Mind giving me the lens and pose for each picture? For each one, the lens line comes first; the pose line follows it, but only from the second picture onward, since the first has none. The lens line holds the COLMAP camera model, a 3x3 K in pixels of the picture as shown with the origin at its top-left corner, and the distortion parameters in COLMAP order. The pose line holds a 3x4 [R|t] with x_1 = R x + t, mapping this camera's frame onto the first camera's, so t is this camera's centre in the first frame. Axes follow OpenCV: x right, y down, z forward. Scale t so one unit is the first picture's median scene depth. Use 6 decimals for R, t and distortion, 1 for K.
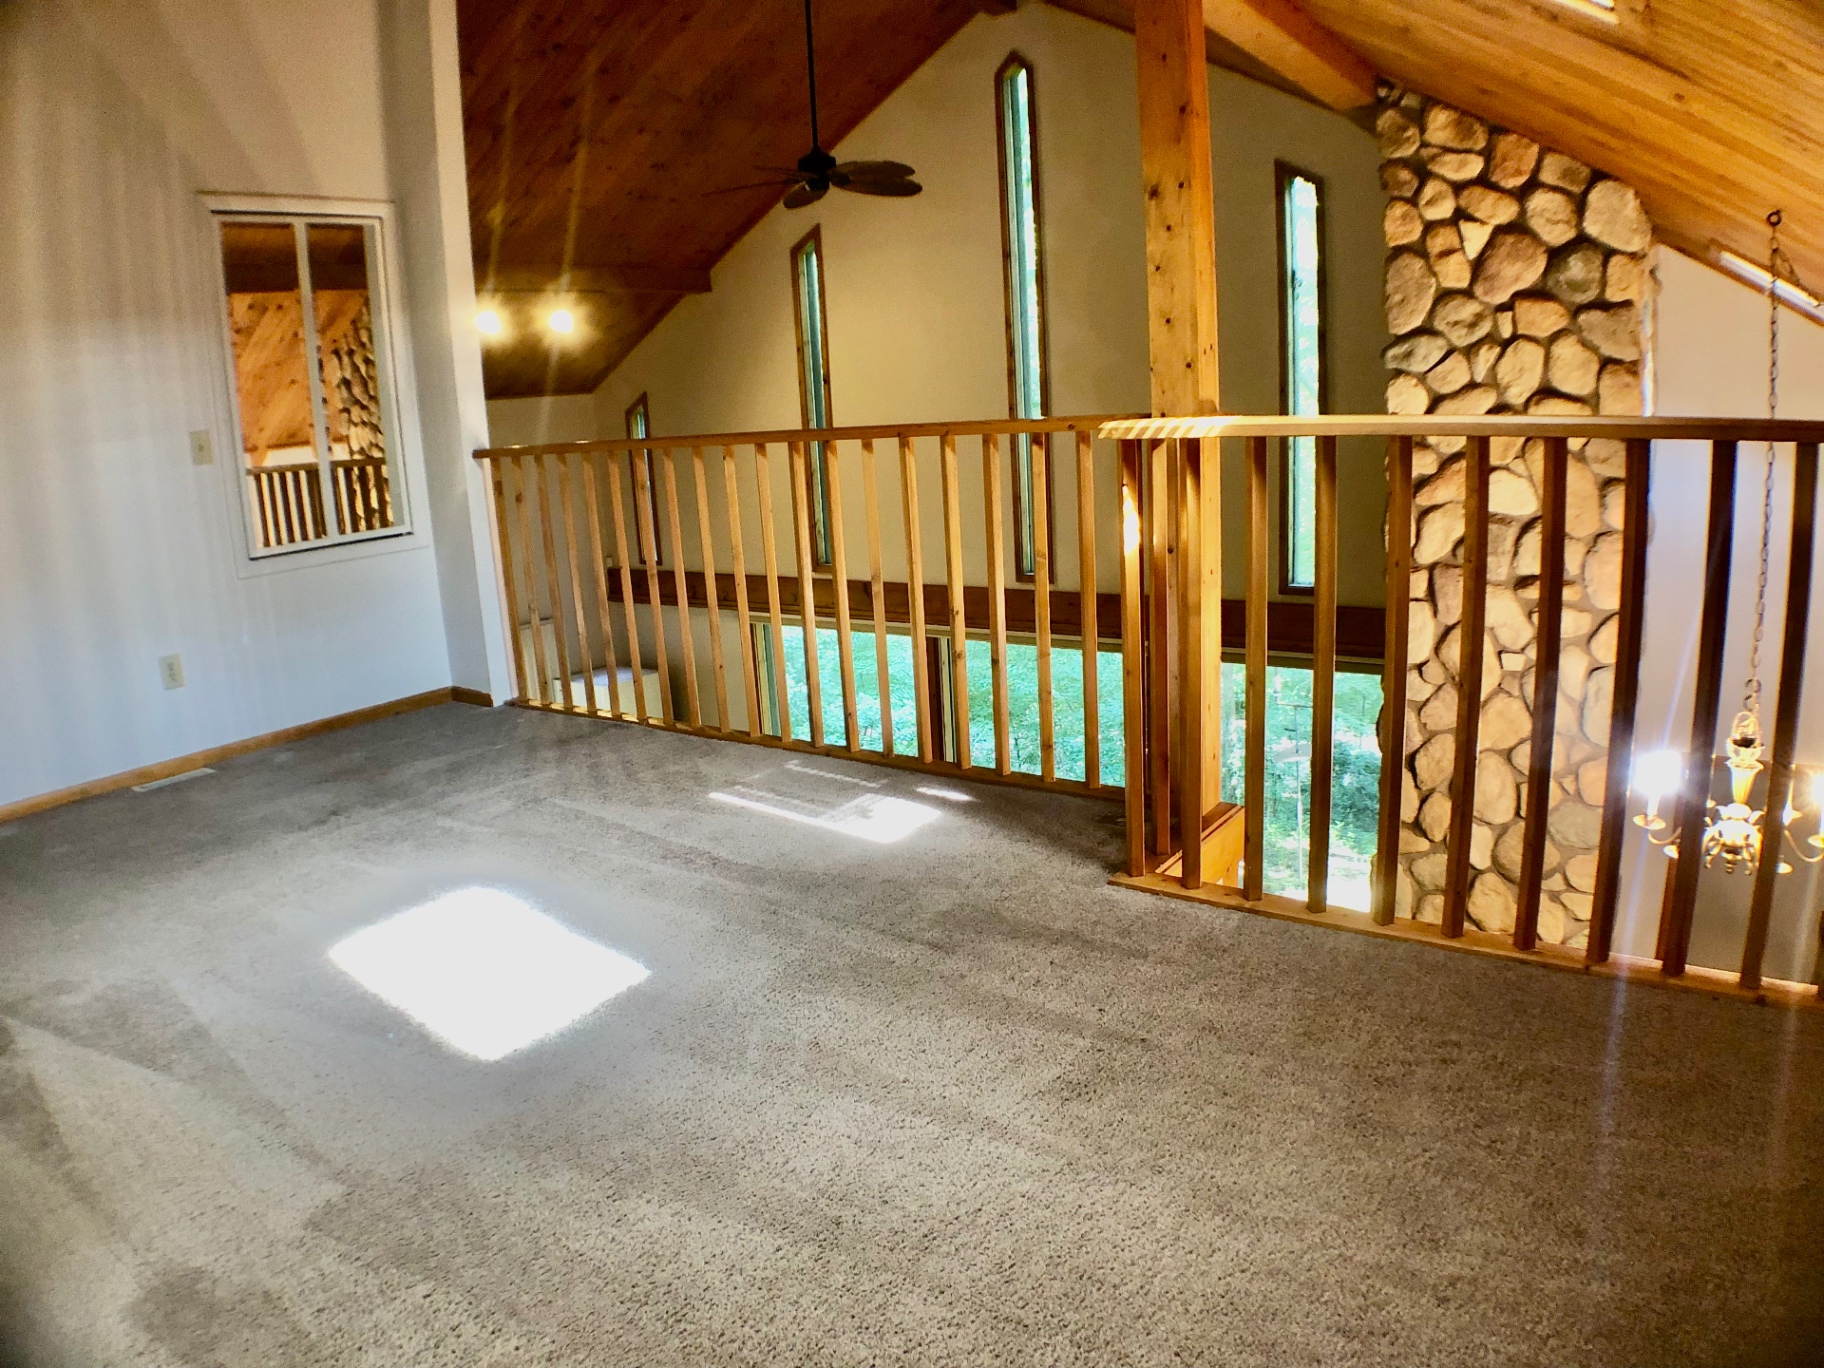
lens RADIAL K [[1197.2, 0, 922.9], [0, 1197.2, 675.1], [0, 0, 1]] dist [-0.144660, 0.002406]
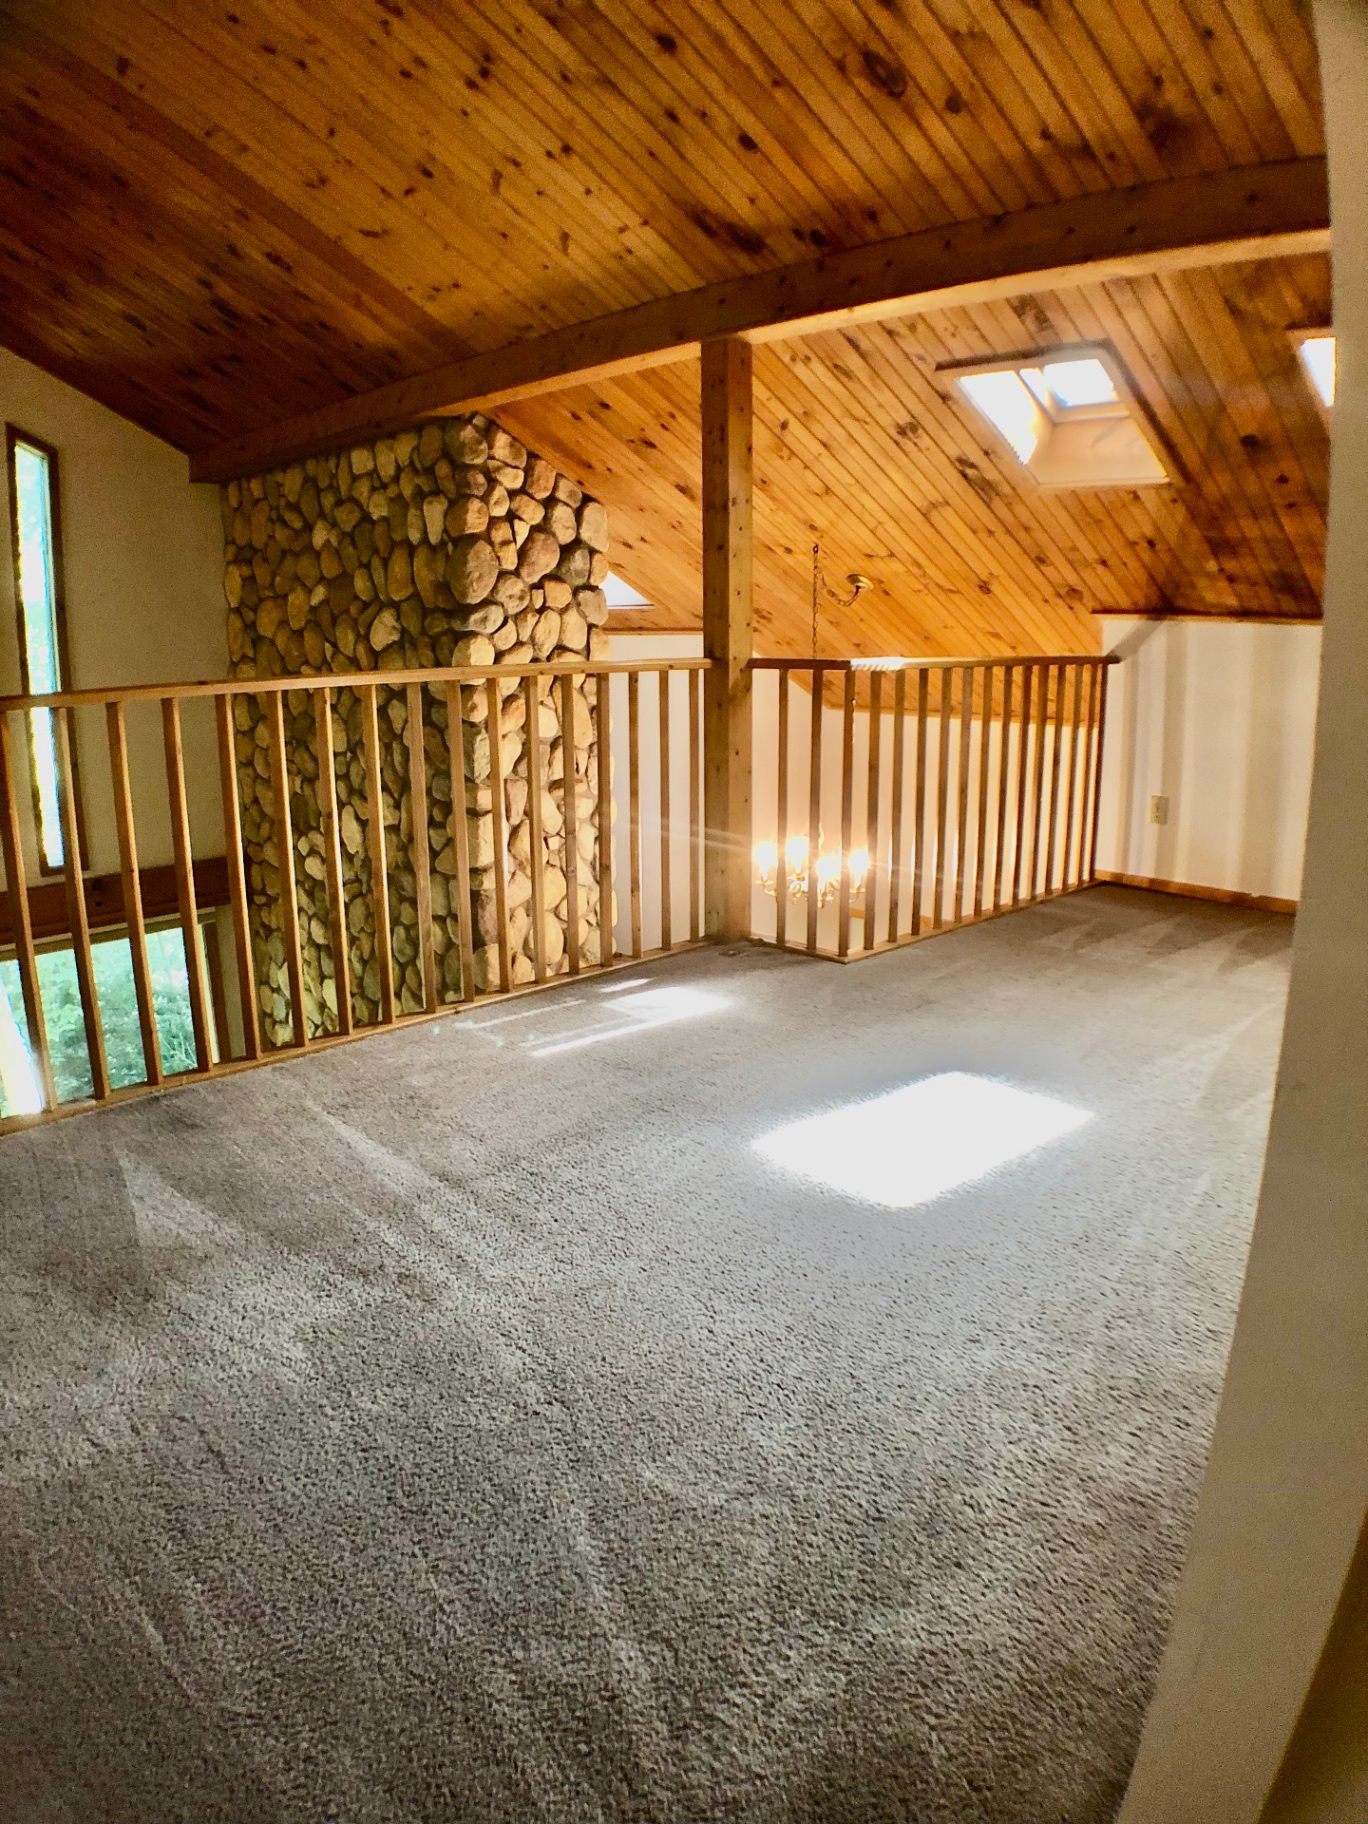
lens RADIAL K [[1197.2, 0, 684.0], [0, 1197.2, 912.0], [0, 0, 1]] dist [-0.144660, 0.002406]
pose [[0.199749, -0.176349, 0.963847, -0.906096], [0.221336, 0.966367, 0.130940, -0.090548], [-0.954521, 0.187179, 0.232063, 0.572988]]
